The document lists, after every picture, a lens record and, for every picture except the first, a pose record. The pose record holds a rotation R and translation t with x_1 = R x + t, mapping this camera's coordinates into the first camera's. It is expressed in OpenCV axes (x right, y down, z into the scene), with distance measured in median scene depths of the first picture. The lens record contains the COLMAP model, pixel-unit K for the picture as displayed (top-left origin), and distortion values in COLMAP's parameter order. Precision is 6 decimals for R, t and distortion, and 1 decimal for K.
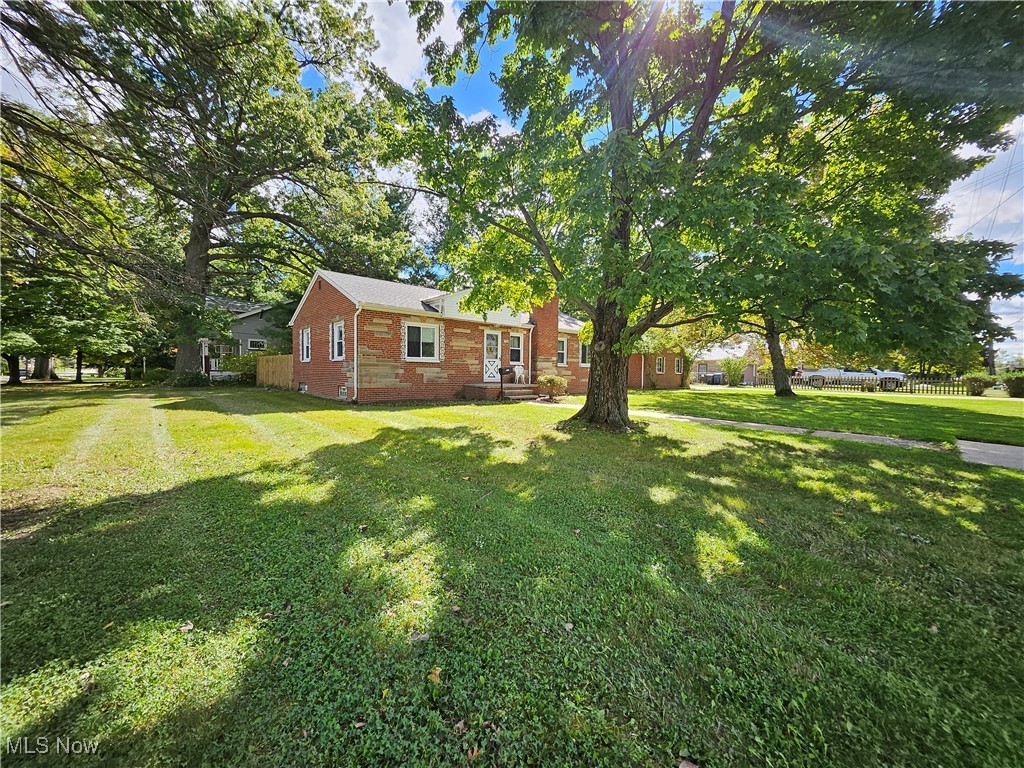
lens RADIAL K [[407.8, 0, 508.4], [0, 407.8, 377.6], [0, 0, 1]] dist [-0.001389, 0.000252]
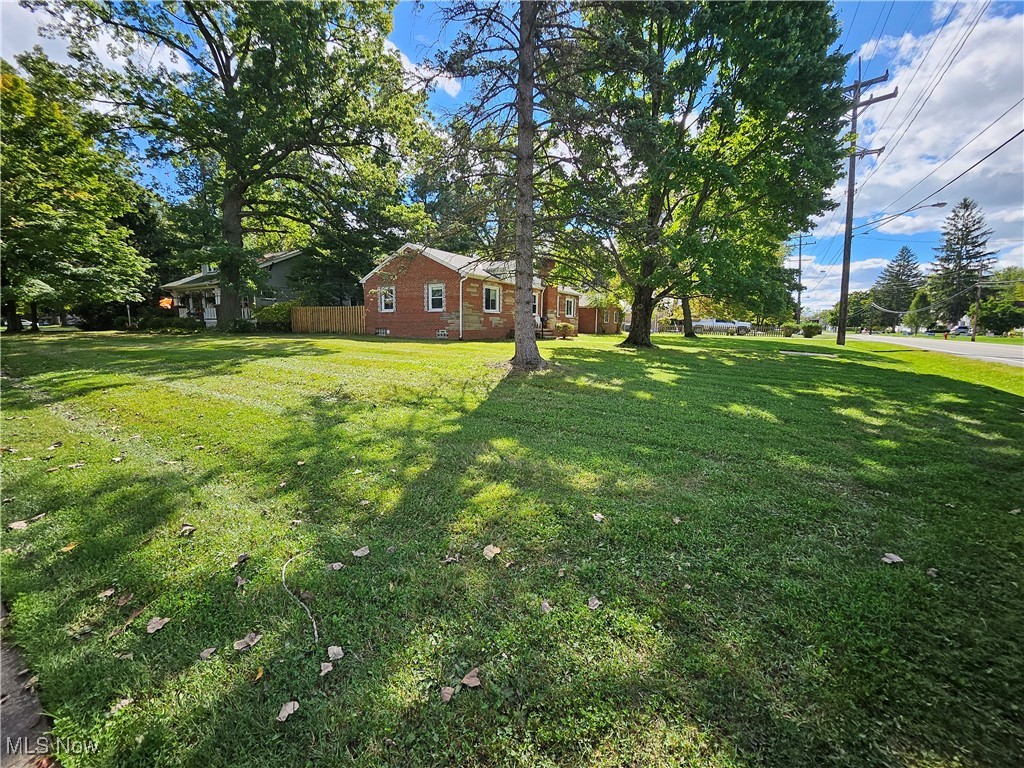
lens RADIAL K [[407.8, 0, 512.3], [0, 407.8, 388.0], [0, 0, 1]] dist [-0.001389, 0.000252]
pose [[0.966464, -0.038345, 0.253923, -0.477901], [0.001594, 0.989666, 0.143384, 0.017453], [-0.256797, -0.138171, 0.956538, -0.432134]]
